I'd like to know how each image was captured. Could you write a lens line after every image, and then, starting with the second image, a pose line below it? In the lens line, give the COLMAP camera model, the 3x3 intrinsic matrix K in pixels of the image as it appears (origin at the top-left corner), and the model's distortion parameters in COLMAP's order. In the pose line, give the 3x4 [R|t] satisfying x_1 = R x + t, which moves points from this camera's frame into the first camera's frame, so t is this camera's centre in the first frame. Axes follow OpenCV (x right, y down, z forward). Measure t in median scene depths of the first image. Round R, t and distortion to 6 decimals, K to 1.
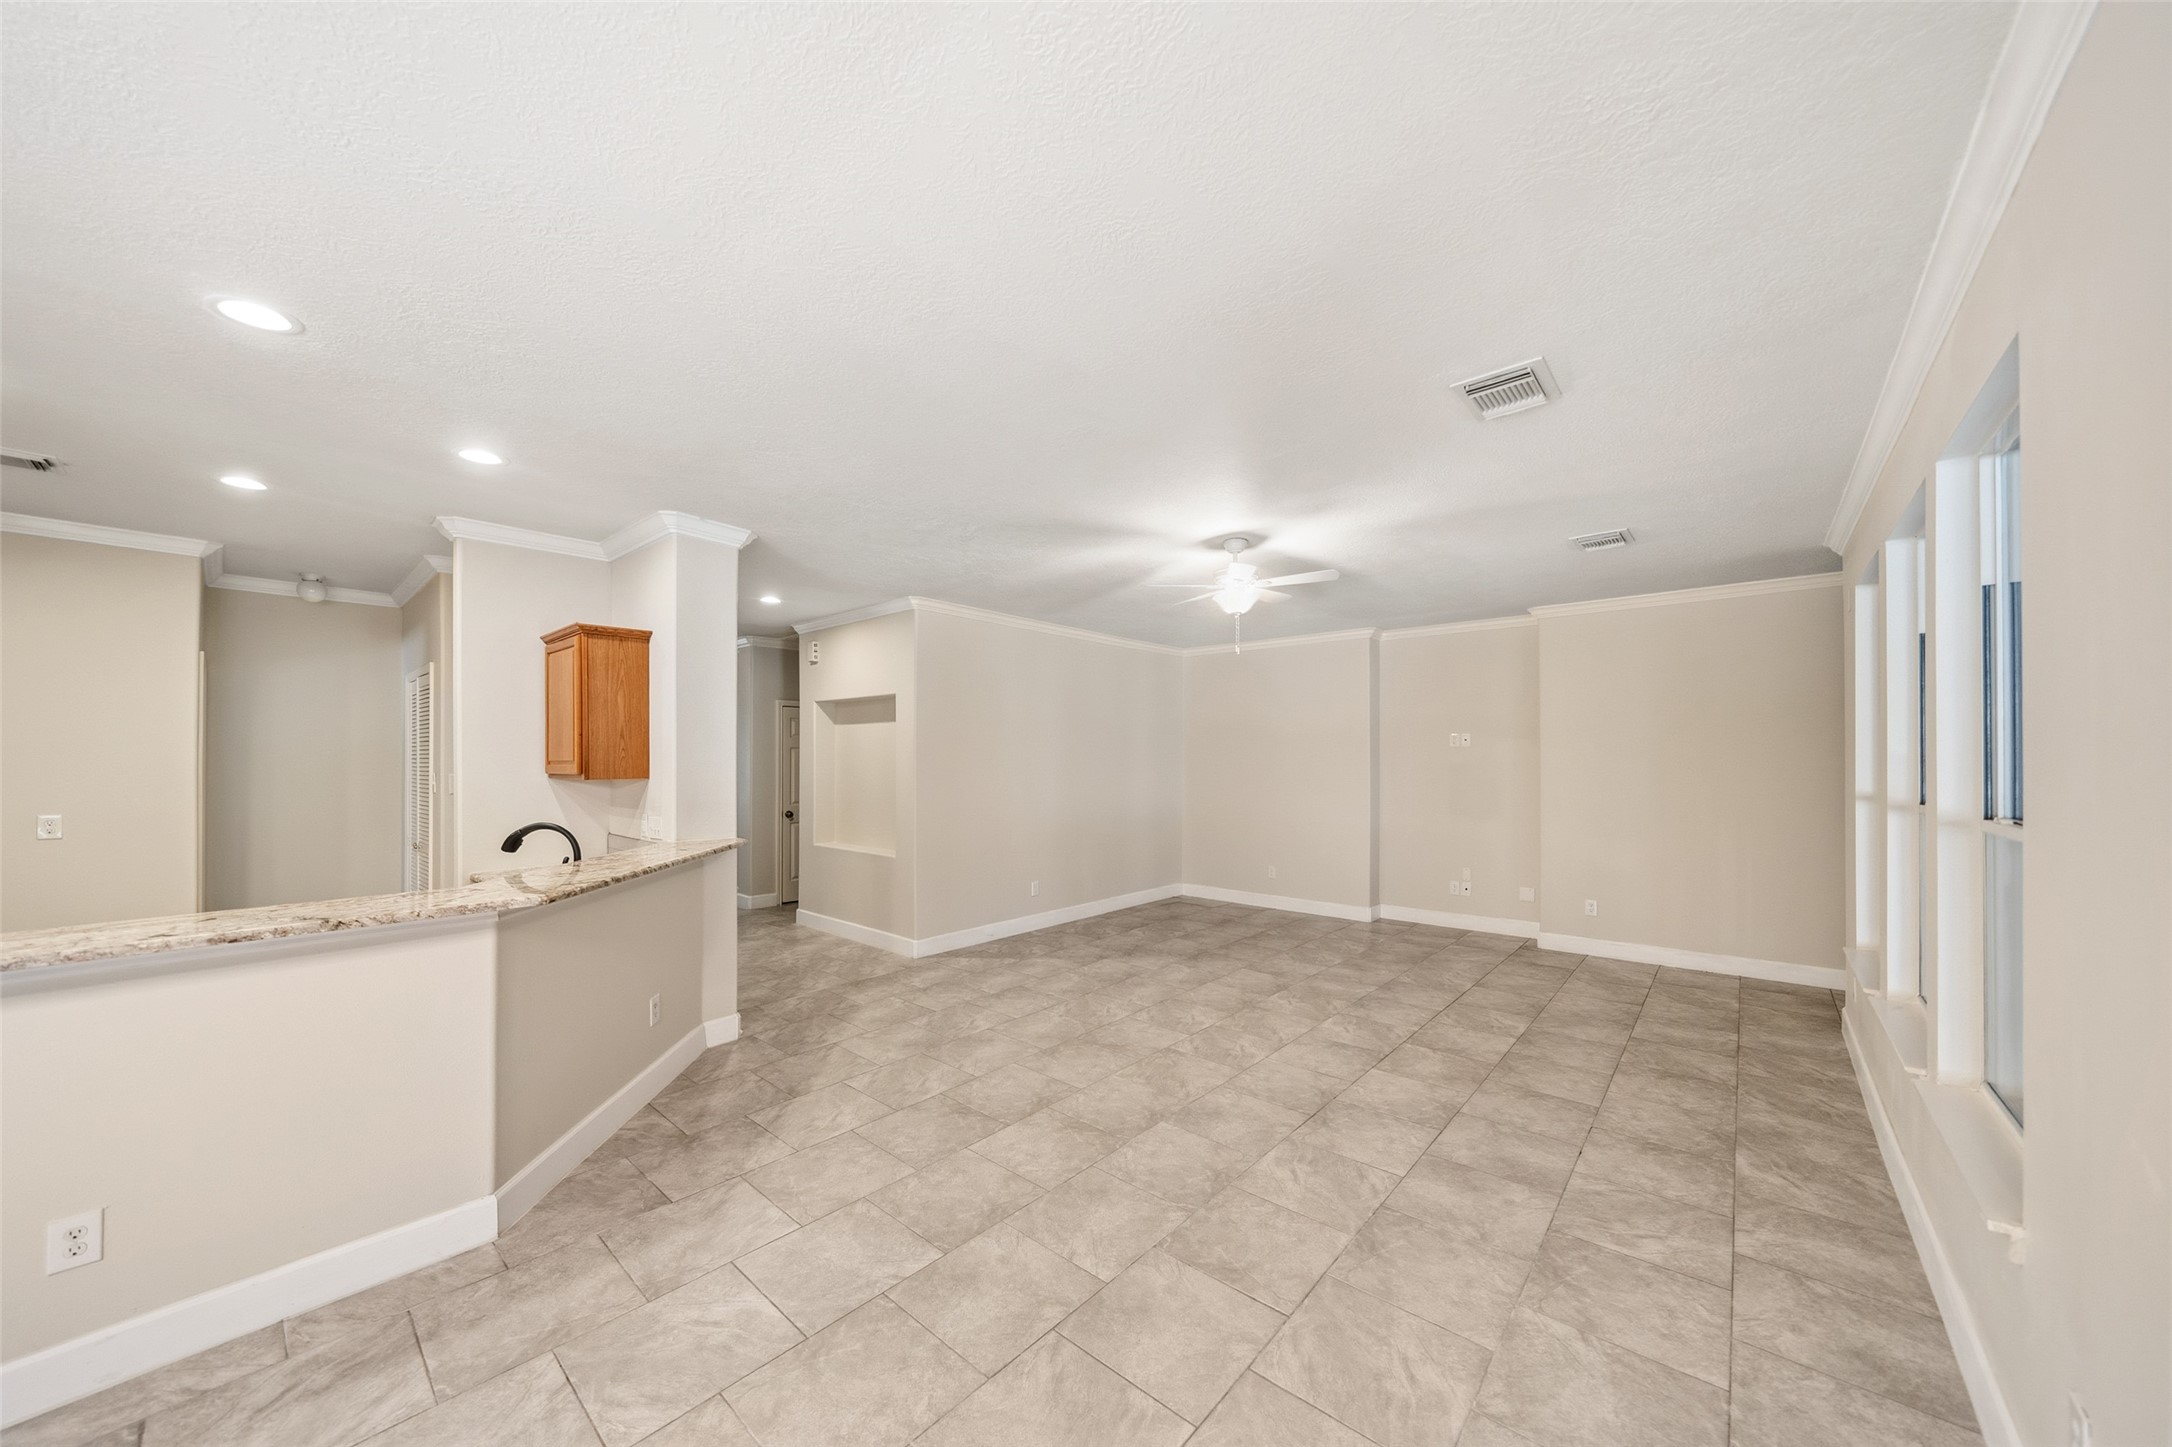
lens RADIAL K [[742.4, 0, 1106.8], [0, 742.4, 755.6], [0, 0, 1]] dist [-0.005781, -0.000070]
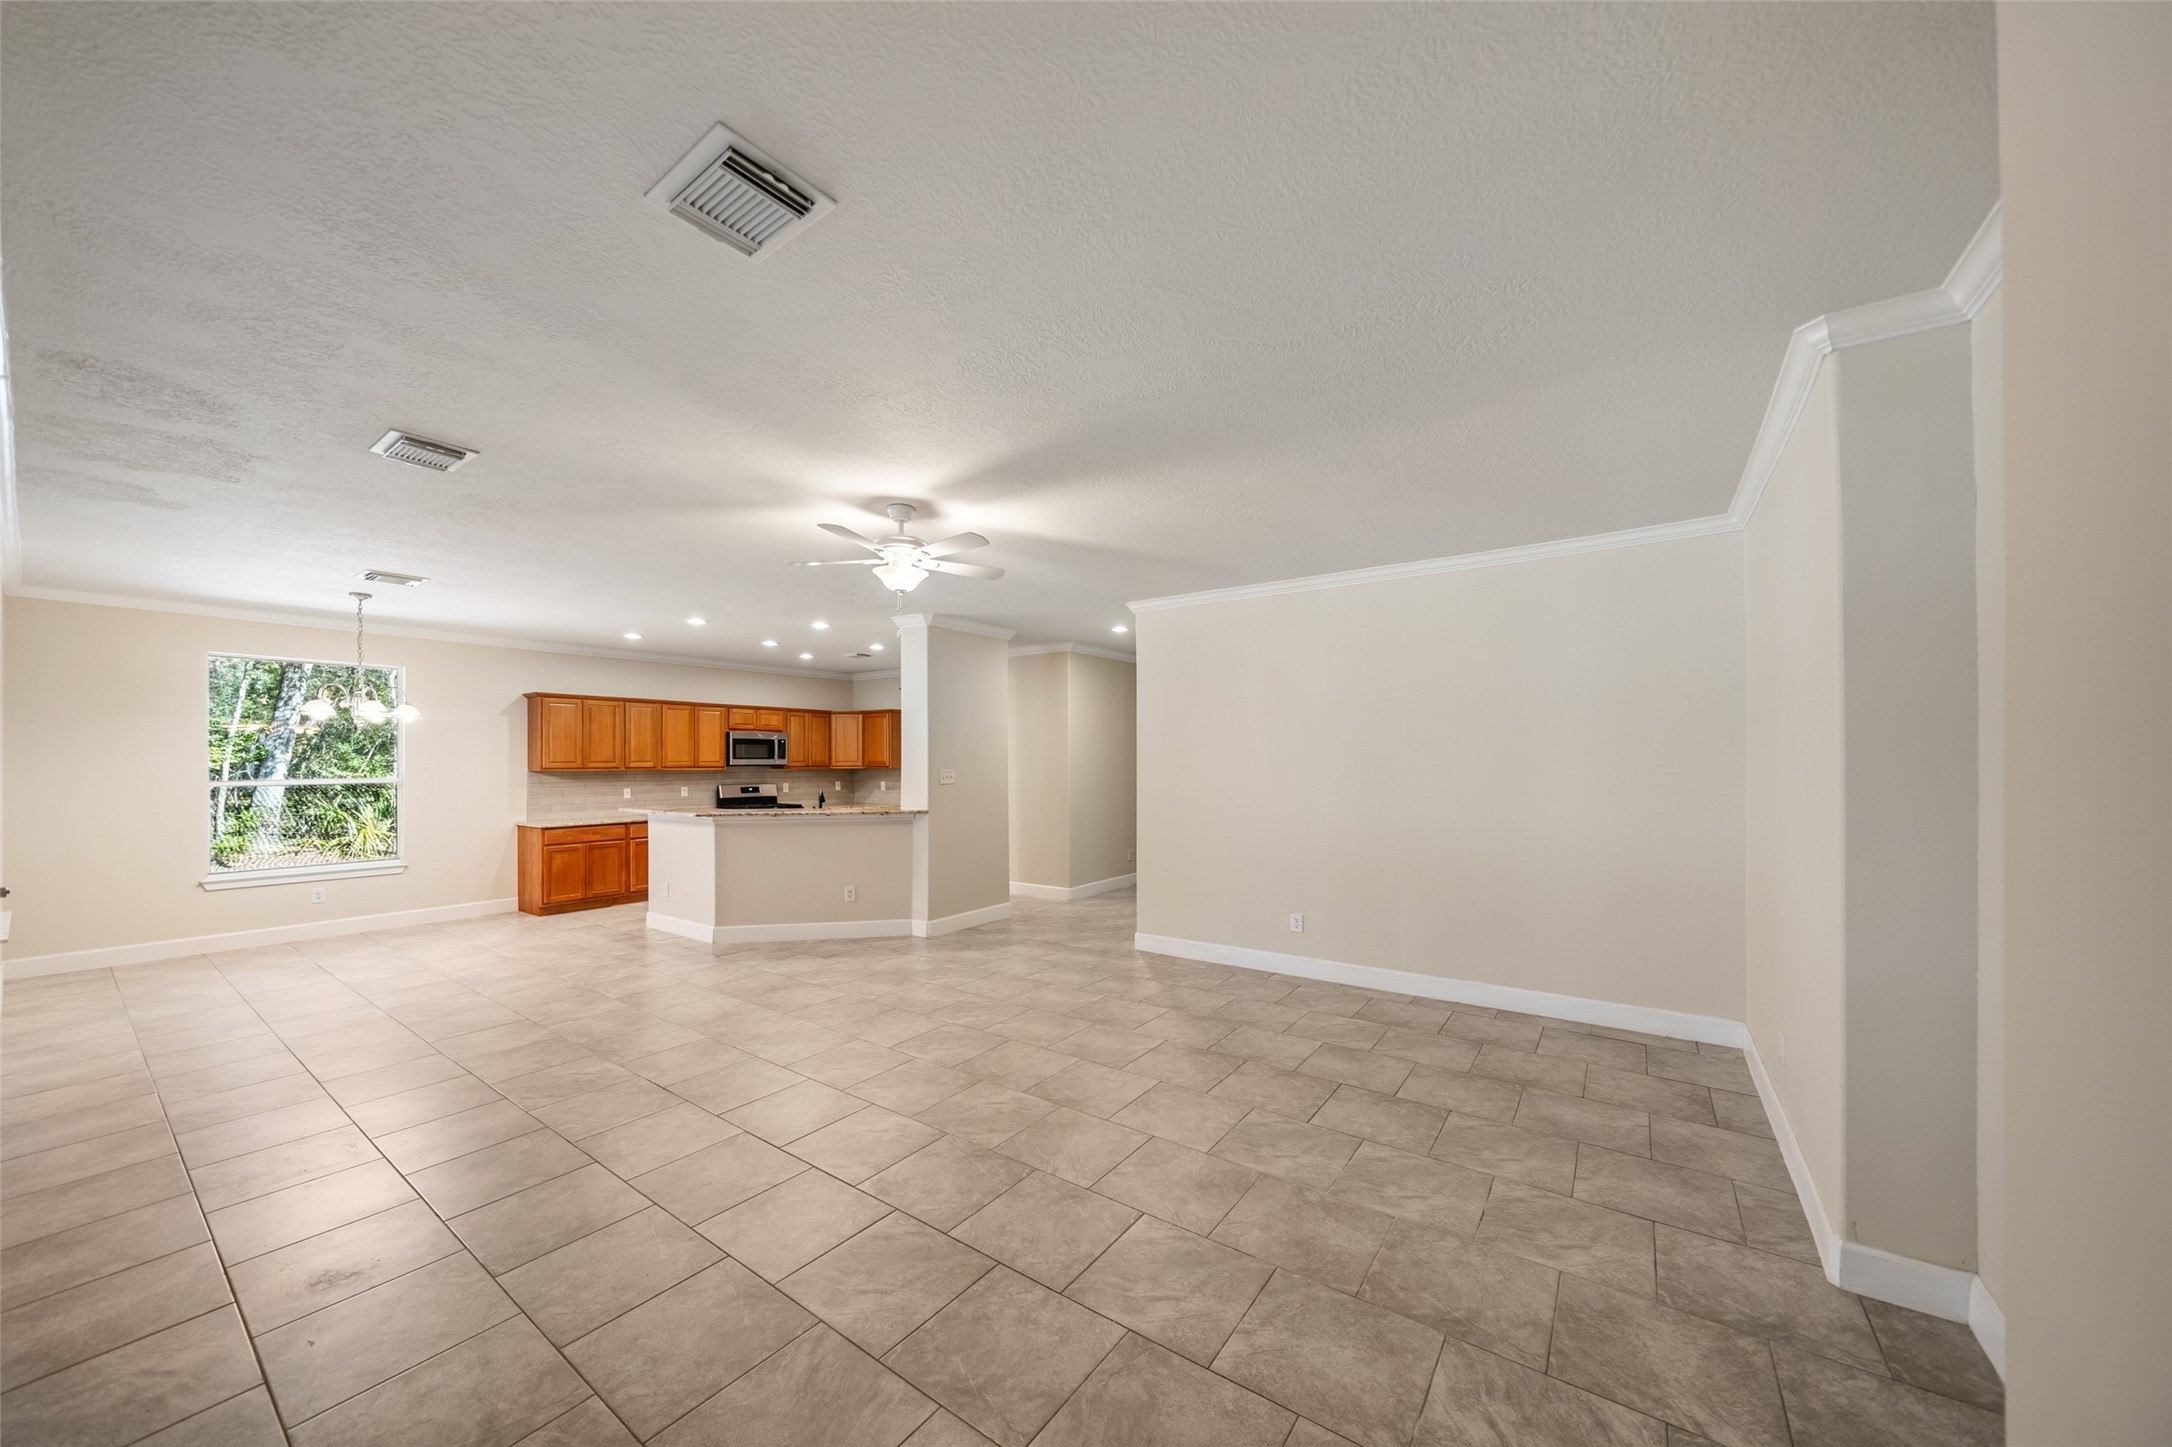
lens RADIAL K [[742.4, 0, 1064.2], [0, 742.4, 737.7], [0, 0, 1]] dist [-0.005781, -0.000070]
pose [[0.092439, -0.031836, -0.995209, 1.027273], [0.008989, 0.999475, -0.031138, 0.013301], [0.995678, -0.006068, 0.092677, 1.076753]]
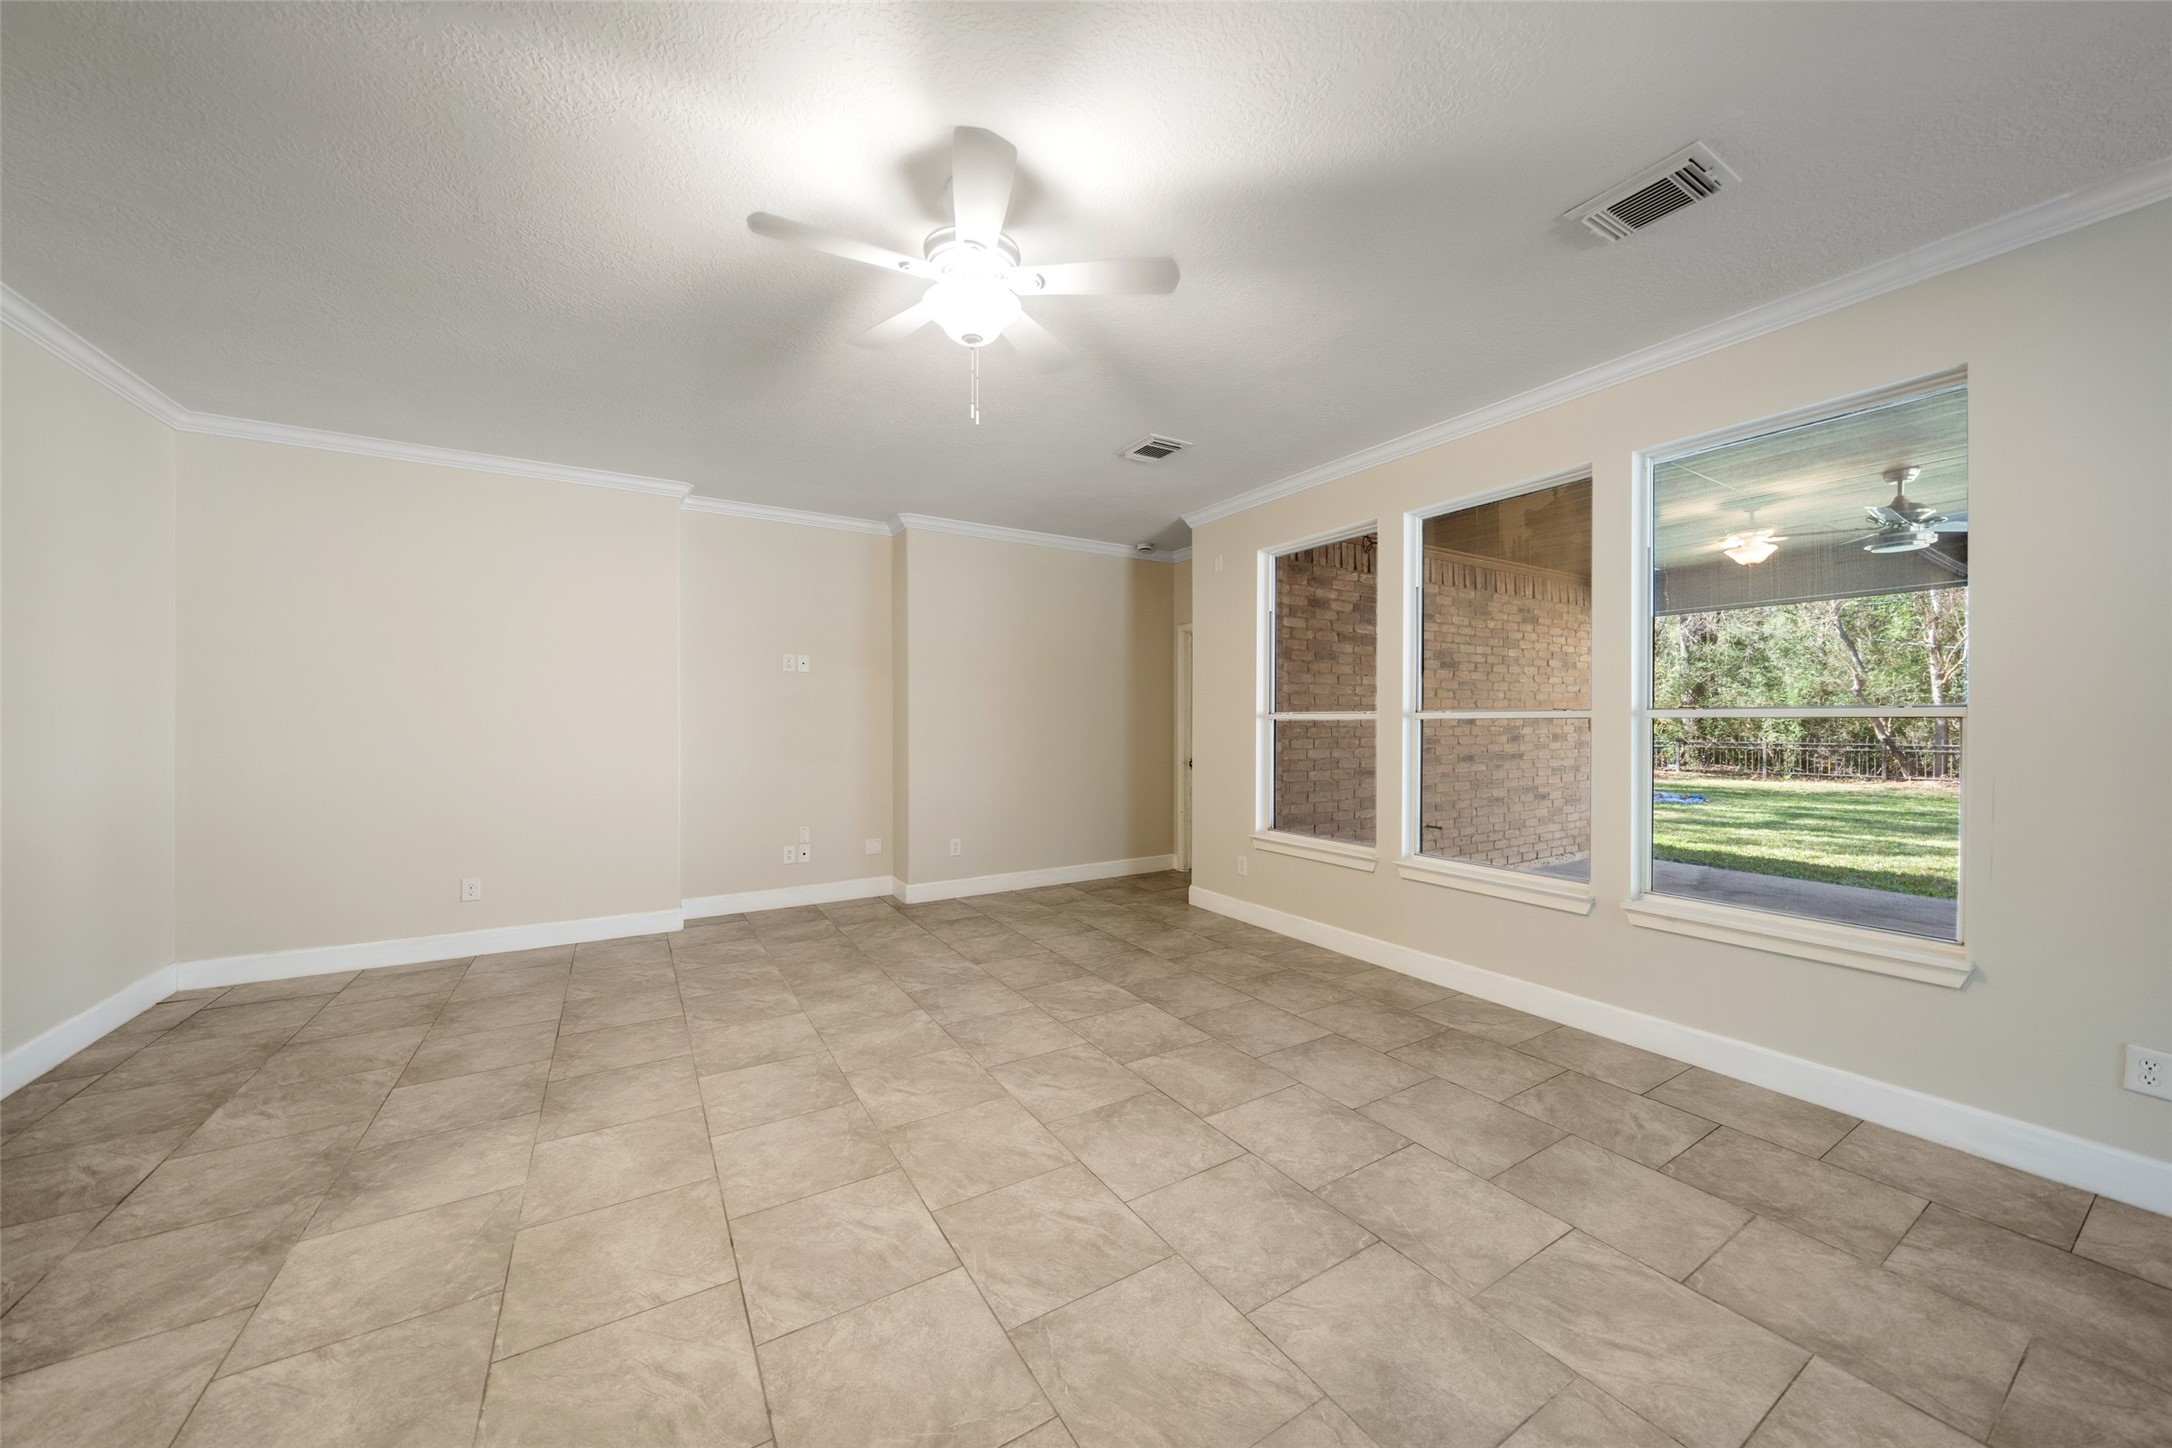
lens RADIAL K [[742.4, 0, 1054.0], [0, 742.4, 710.5], [0, 0, 1]] dist [-0.005781, -0.000070]
pose [[0.326864, 0.013129, 0.944980, -0.265177], [-0.006444, 0.999911, -0.011663, 0.055916], [-0.945049, -0.002278, 0.326920, 0.766587]]
